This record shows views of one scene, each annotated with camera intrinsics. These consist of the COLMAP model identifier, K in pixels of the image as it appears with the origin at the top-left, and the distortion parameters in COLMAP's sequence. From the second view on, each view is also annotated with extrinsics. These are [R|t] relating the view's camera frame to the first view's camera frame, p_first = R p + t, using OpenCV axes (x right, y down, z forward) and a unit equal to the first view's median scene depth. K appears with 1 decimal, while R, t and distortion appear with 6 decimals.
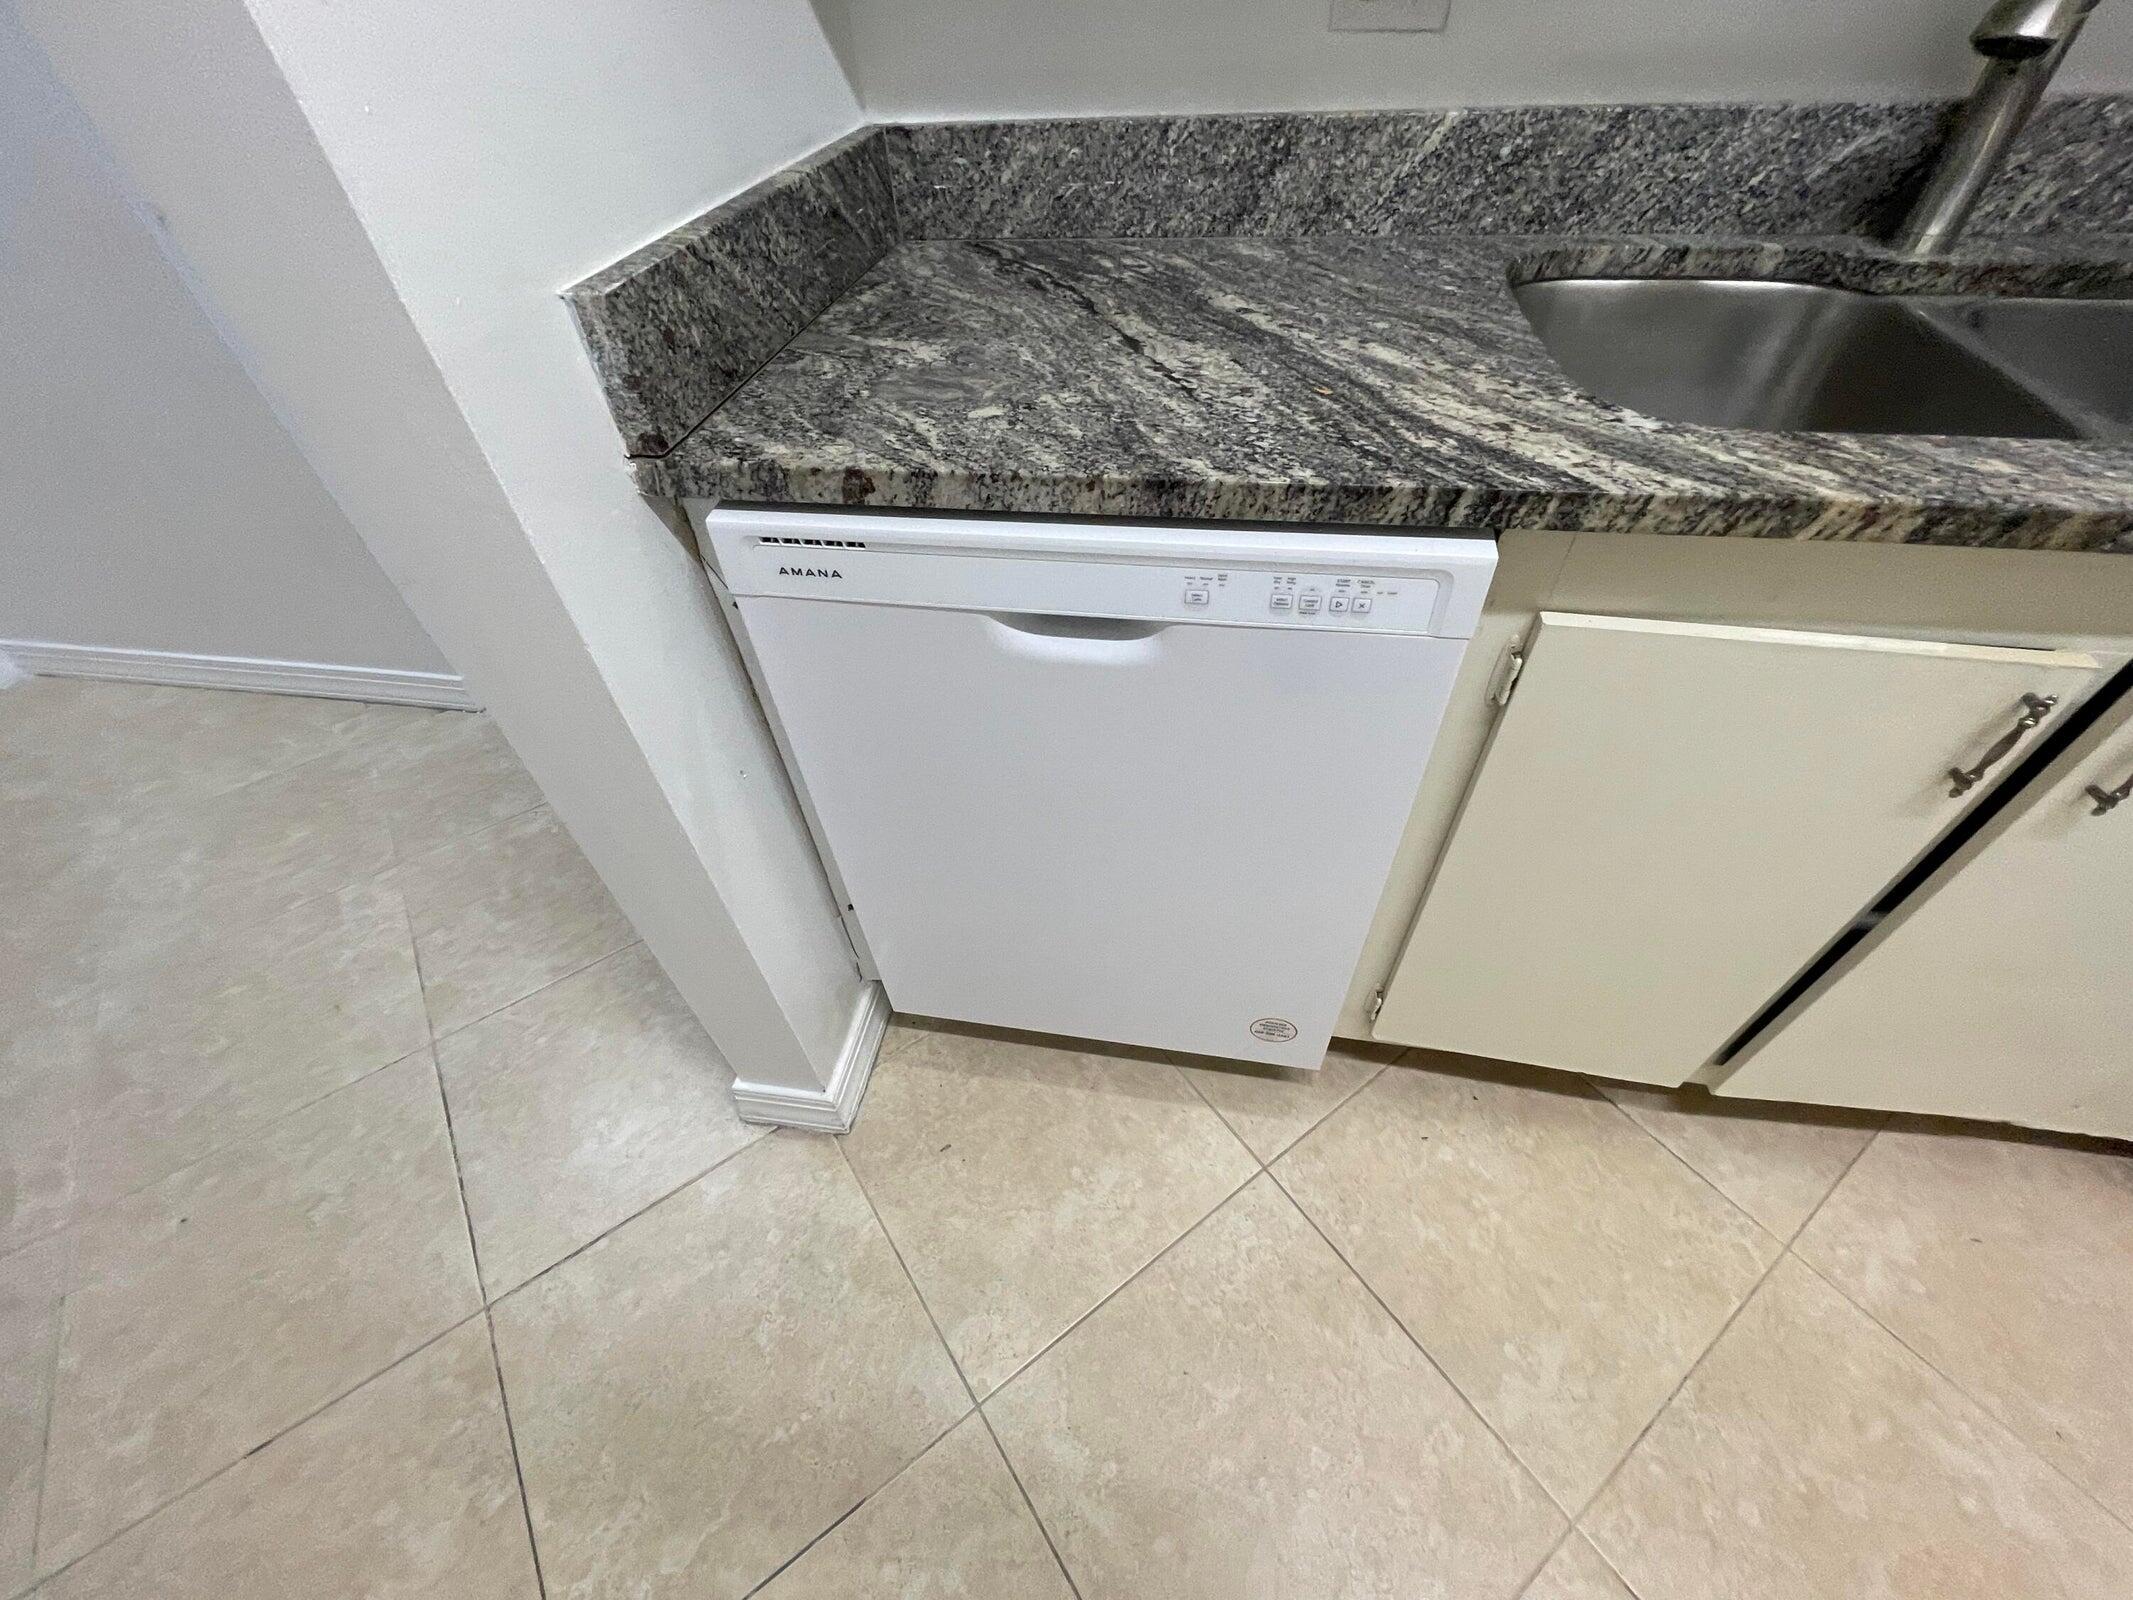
lens RADIAL K [[861.3, 0, 1072.0], [0, 861.3, 800.0], [0, 0, 1]] dist [-0.004548, 0.000604]
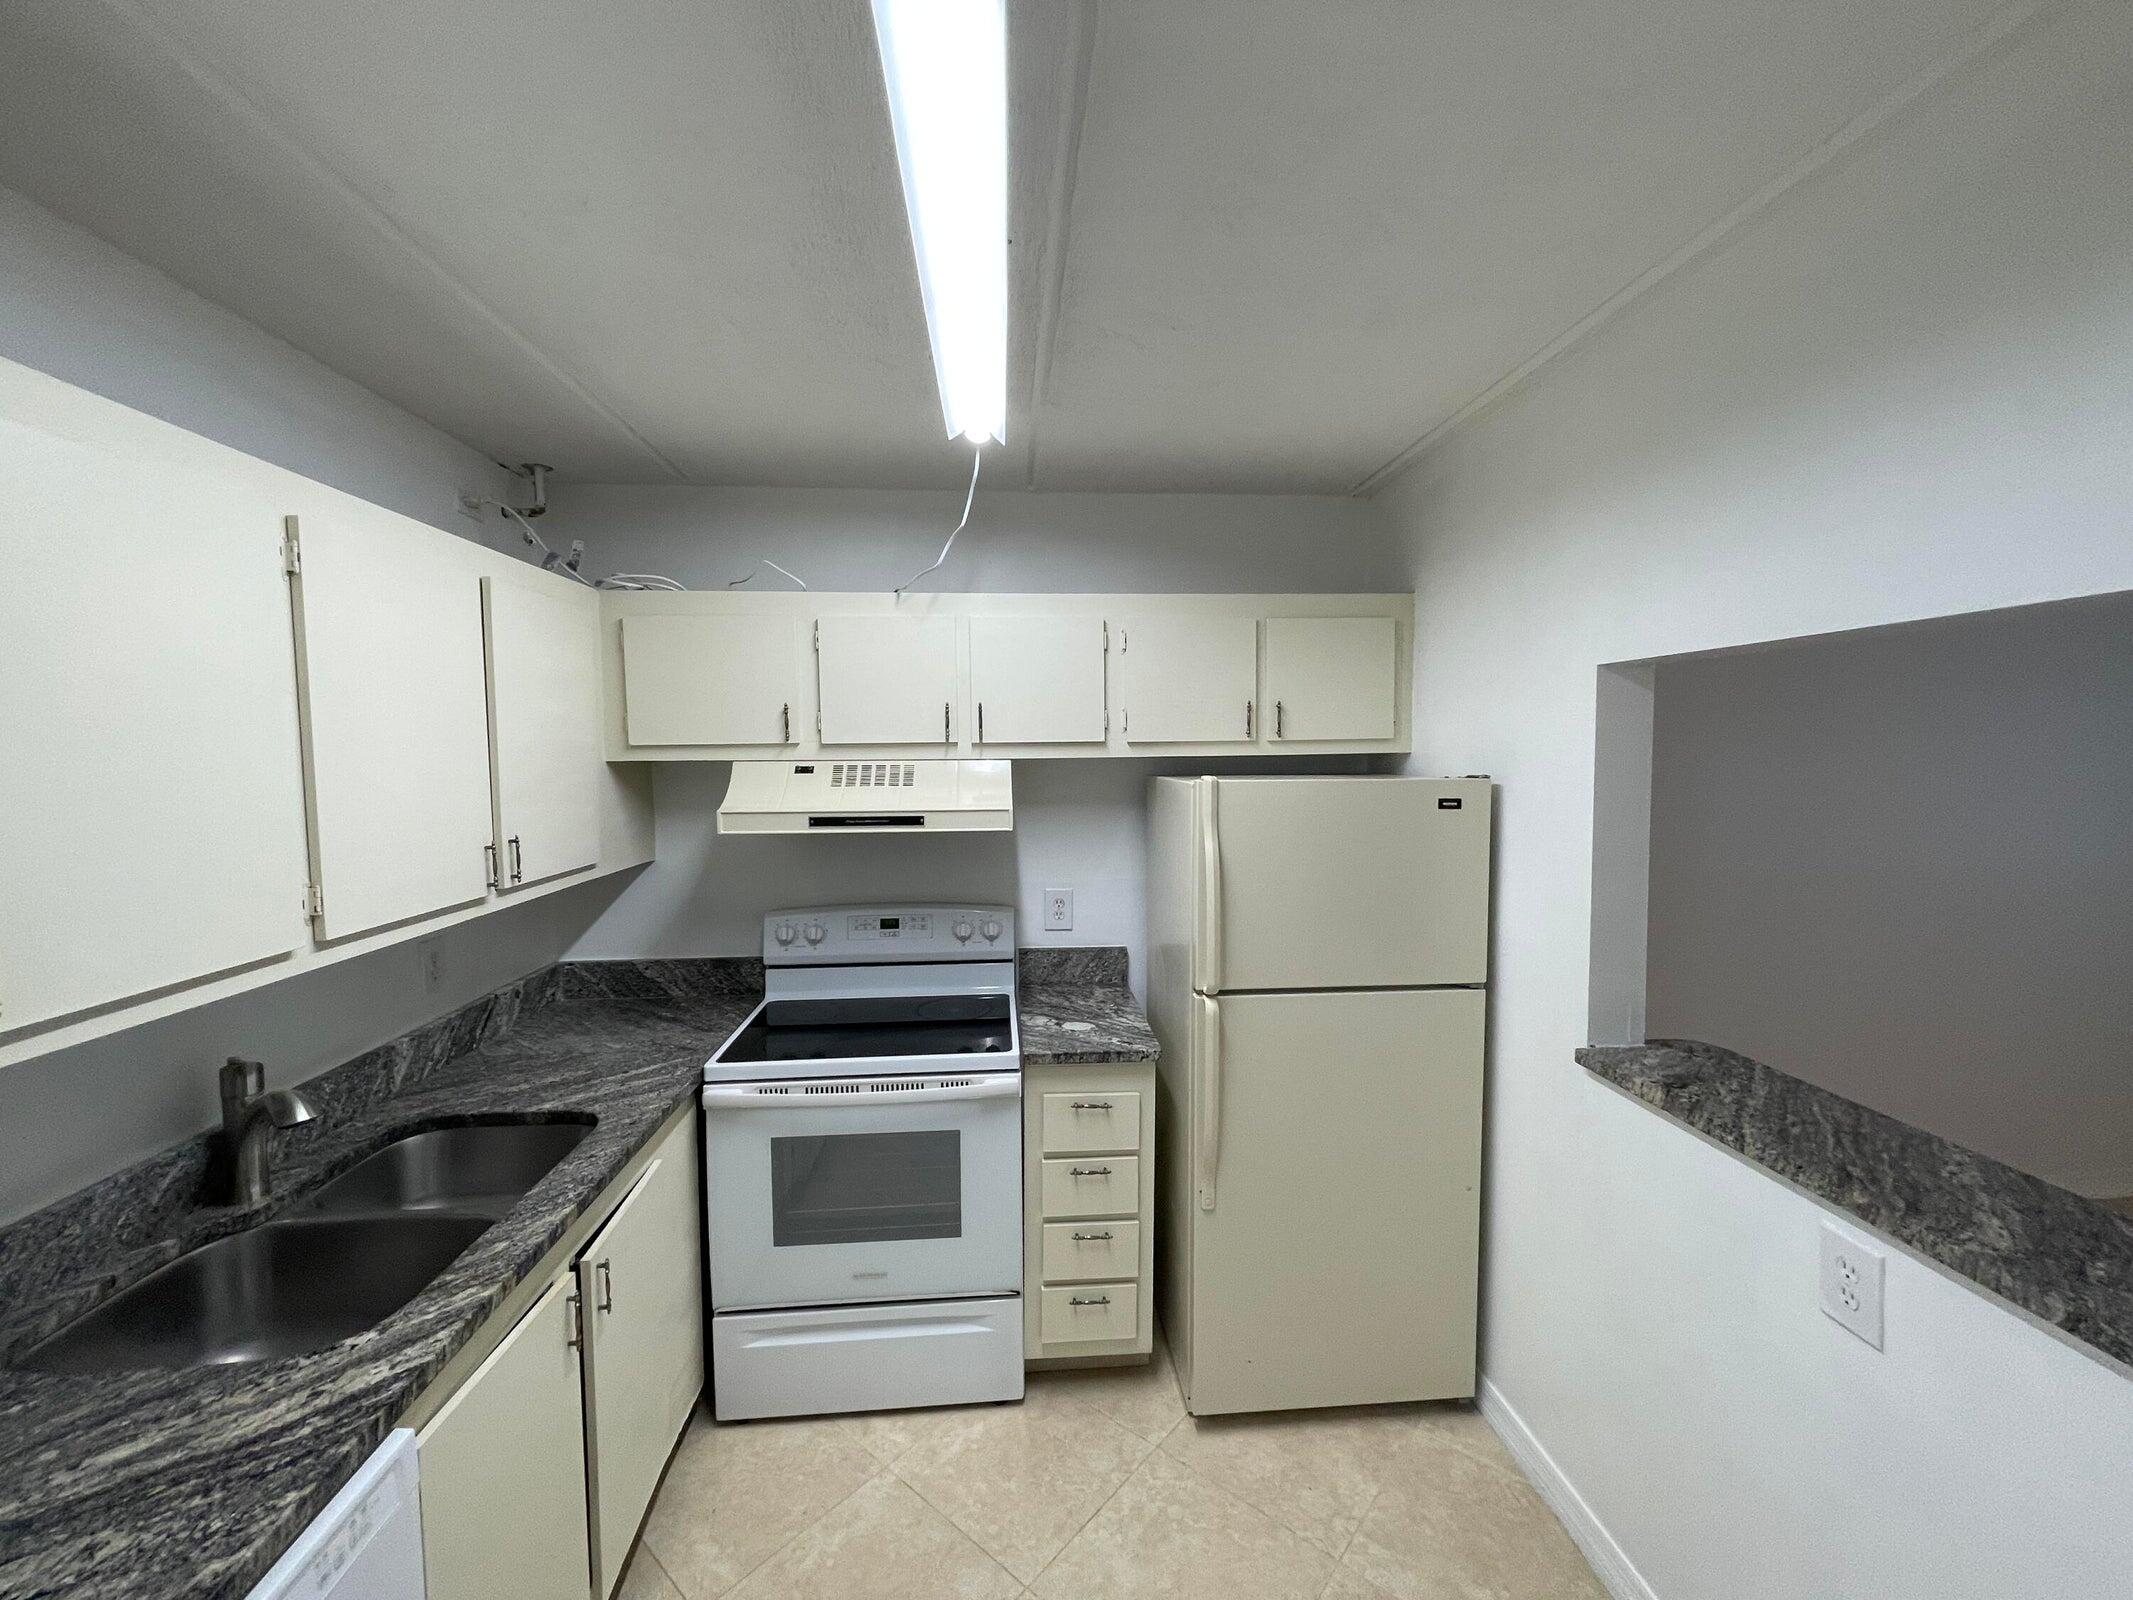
lens RADIAL K [[861.3, 0, 1068.8], [0, 861.3, 798.3], [0, 0, 1]] dist [-0.004548, 0.000604]
pose [[-0.239533, -0.013959, 0.970788, -1.007531], [0.709892, 0.679598, 0.184931, -0.361185], [-0.662327, 0.733452, -0.152877, -0.364616]]
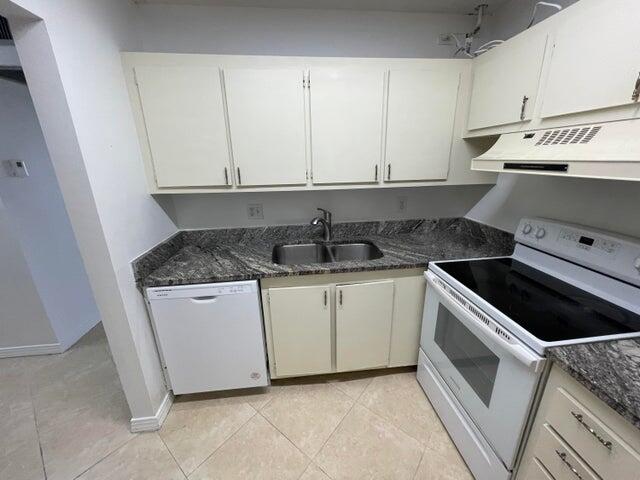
lens RADIAL K [[258.4, 0, 321.6], [0, 258.4, 240.0], [0, 0, 1]] dist [-0.004548, 0.000604]
pose [[0.962553, -0.061527, 0.264018, 0.324706], [0.181628, 0.869366, -0.459580, 0.429035], [-0.201252, 0.490324, 0.847986, -0.985308]]
